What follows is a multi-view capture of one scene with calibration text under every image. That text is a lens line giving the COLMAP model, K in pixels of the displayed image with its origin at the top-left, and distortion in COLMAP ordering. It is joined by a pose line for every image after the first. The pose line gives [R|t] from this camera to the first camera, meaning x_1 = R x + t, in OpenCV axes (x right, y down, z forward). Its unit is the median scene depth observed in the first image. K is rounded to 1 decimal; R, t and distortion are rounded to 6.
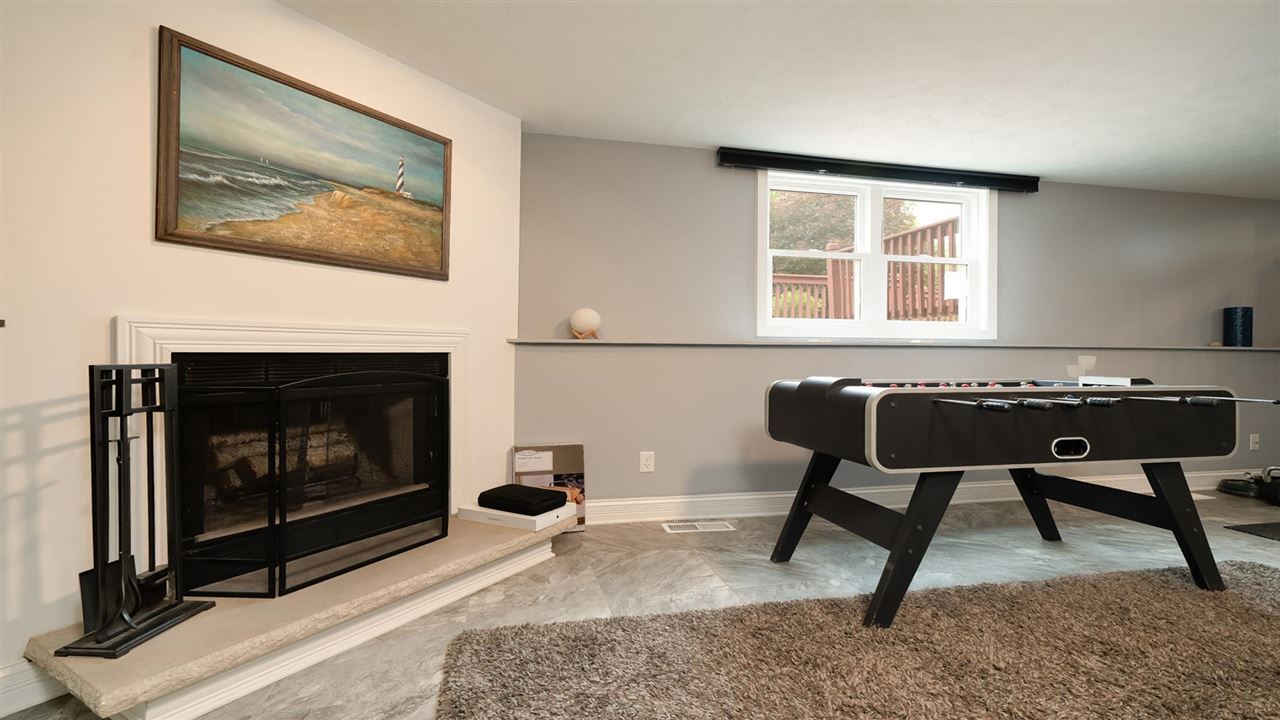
lens RADIAL K [[603.3, 0, 639.0], [0, 603.3, 357.3], [0, 0, 1]] dist [0.001969, 0.002271]
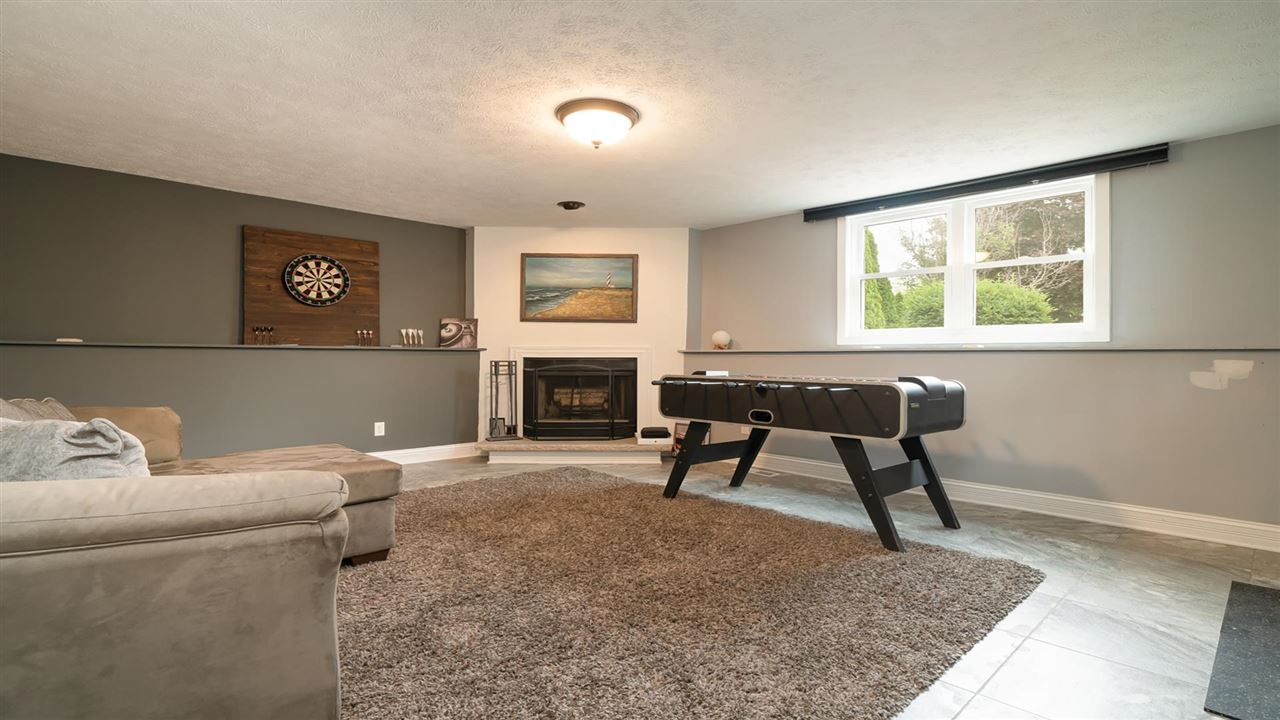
lens RADIAL K [[623.3, 0, 643.0], [0, 623.3, 357.1], [0, 0, 1]] dist [0.003149, 0.000424]
pose [[0.516796, -0.005279, -0.856093, 1.710844], [-0.007451, 0.999915, -0.010664, 0.013991], [0.856076, 0.011890, 0.516713, -0.087139]]
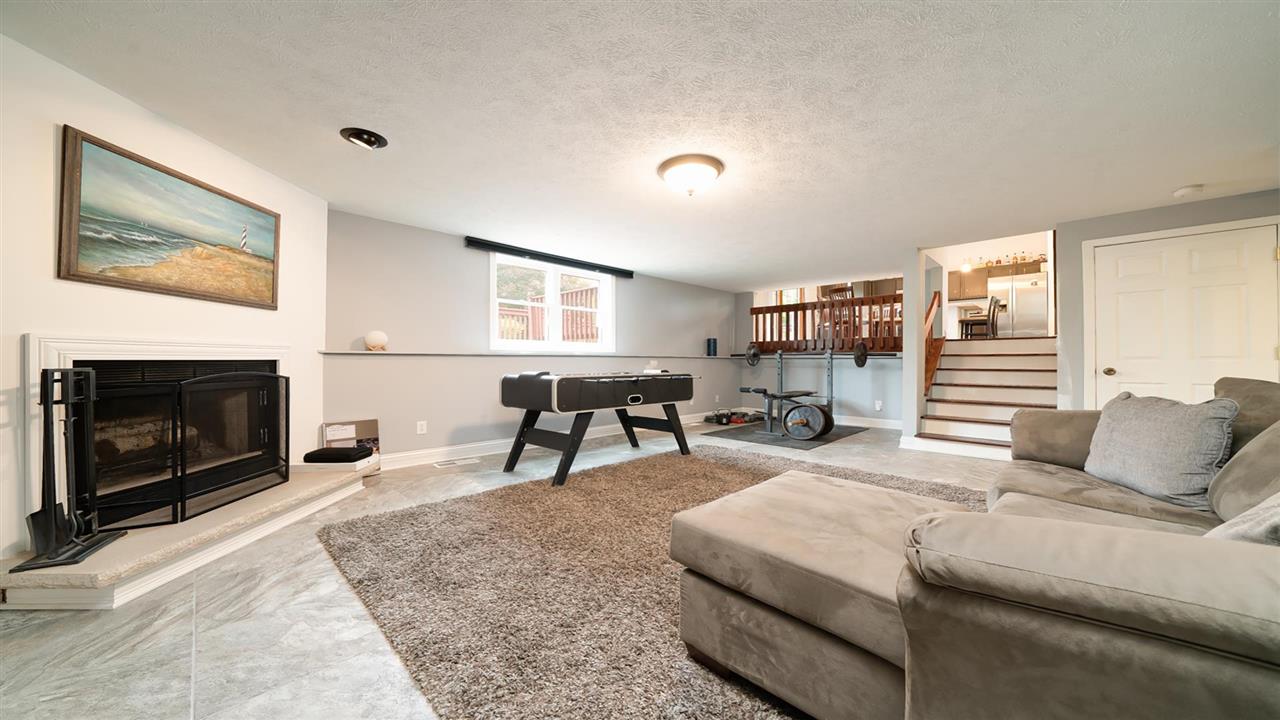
lens RADIAL K [[440.6, 0, 644.2], [0, 440.6, 360.8], [0, 0, 1]] dist [-0.006919, 0.000345]
pose [[0.842842, -0.004478, 0.538143, -0.158353], [0.006971, 0.999972, -0.002597, 0.003843], [-0.538117, 0.005940, 0.842850, -0.412986]]
